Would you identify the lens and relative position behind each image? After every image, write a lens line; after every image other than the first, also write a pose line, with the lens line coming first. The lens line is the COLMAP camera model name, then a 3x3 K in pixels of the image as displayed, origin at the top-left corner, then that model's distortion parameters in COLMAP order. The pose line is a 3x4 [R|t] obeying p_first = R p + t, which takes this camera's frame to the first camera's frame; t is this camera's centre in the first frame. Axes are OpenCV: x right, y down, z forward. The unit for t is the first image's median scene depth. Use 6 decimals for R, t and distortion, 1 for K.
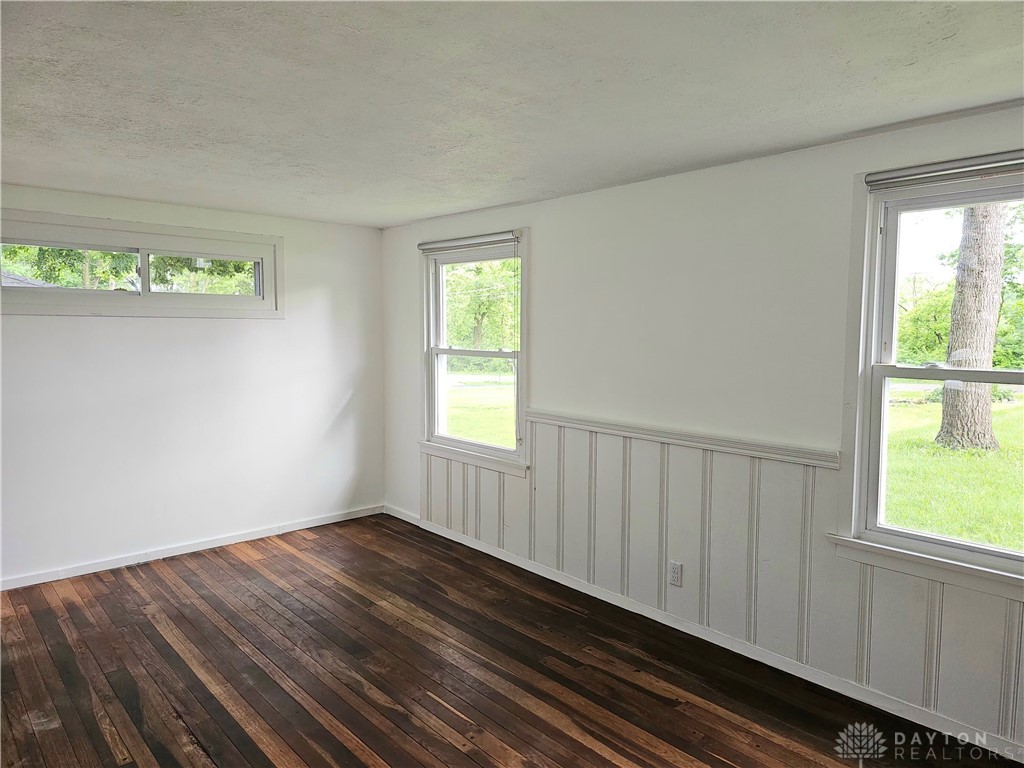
lens RADIAL K [[689.3, 0, 510.1], [0, 689.3, 374.7], [0, 0, 1]] dist [0.021706, -0.001710]
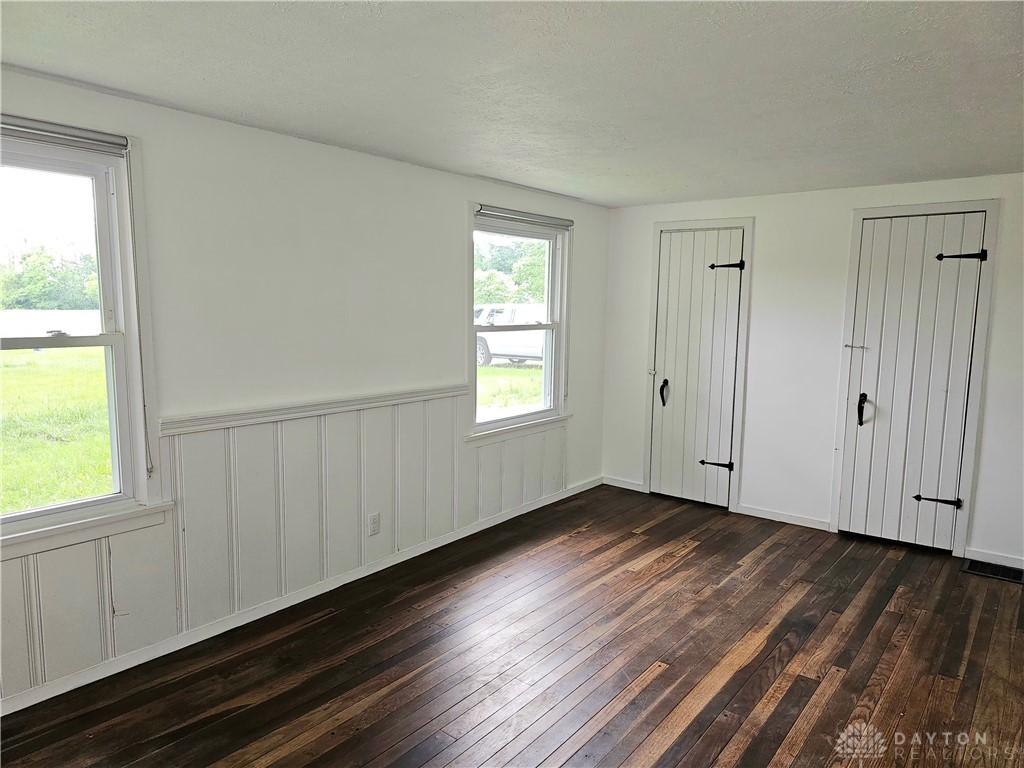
lens RADIAL K [[689.3, 0, 506.9], [0, 689.3, 390.1], [0, 0, 1]] dist [0.021706, -0.001710]
pose [[-0.166525, -0.134376, 0.976838, -0.747421], [0.059579, 0.987489, 0.145998, -0.063389], [-0.984236, 0.082512, -0.156436, 0.838017]]
